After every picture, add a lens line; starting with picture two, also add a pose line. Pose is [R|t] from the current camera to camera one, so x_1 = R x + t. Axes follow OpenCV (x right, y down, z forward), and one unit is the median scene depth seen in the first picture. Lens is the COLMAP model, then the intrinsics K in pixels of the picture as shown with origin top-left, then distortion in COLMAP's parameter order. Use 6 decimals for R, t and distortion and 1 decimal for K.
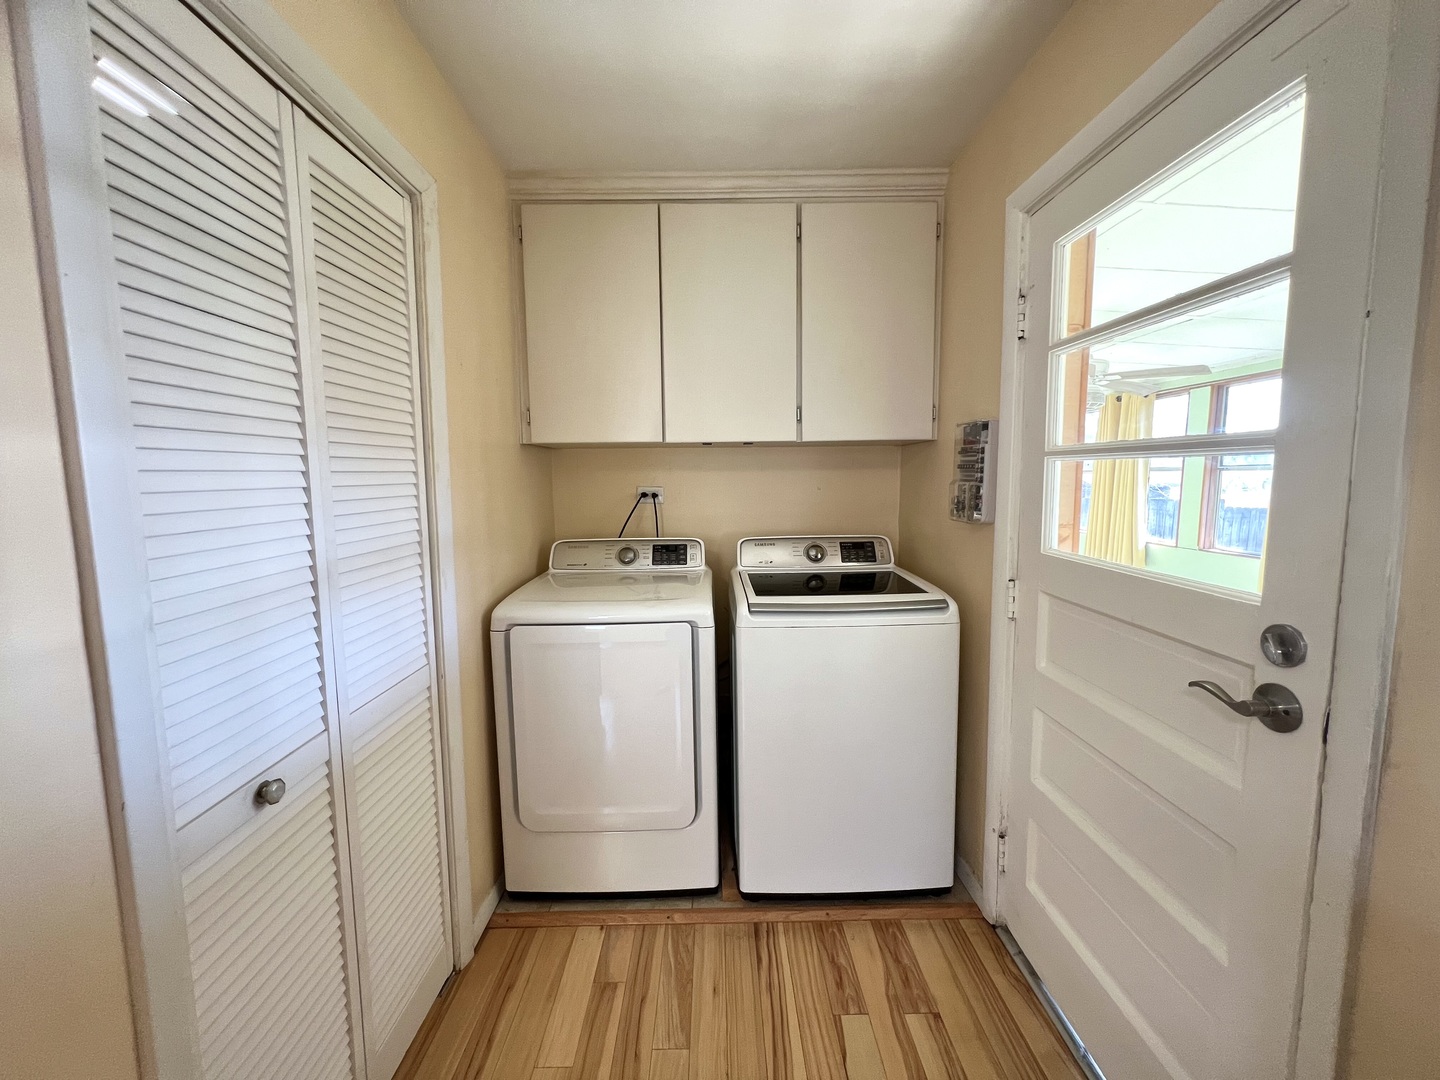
lens RADIAL K [[574.7, 0, 718.7], [0, 574.7, 528.6], [0, 0, 1]] dist [-0.001330, 0.000613]
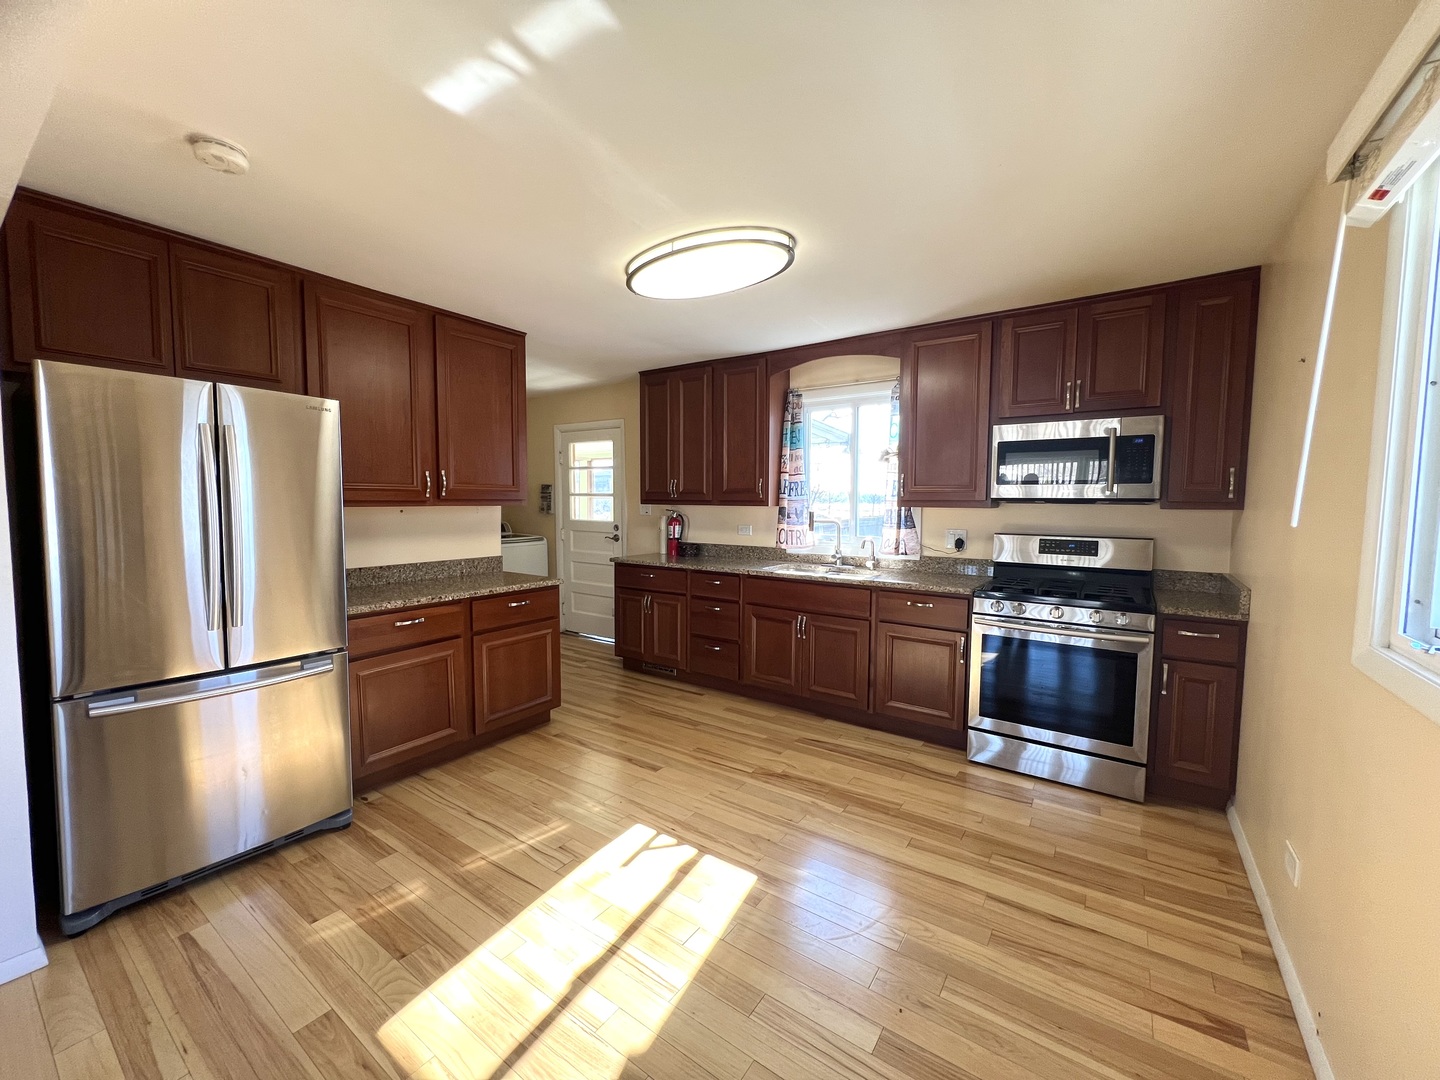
lens RADIAL K [[574.7, 0, 717.6], [0, 574.7, 540.4], [0, 0, 1]] dist [-0.001330, 0.000613]
pose [[0.579016, -0.034311, 0.814594, -2.042993], [0.071946, 0.997367, -0.009130, 0.289529], [-0.812136, 0.063893, 0.579960, -2.065122]]
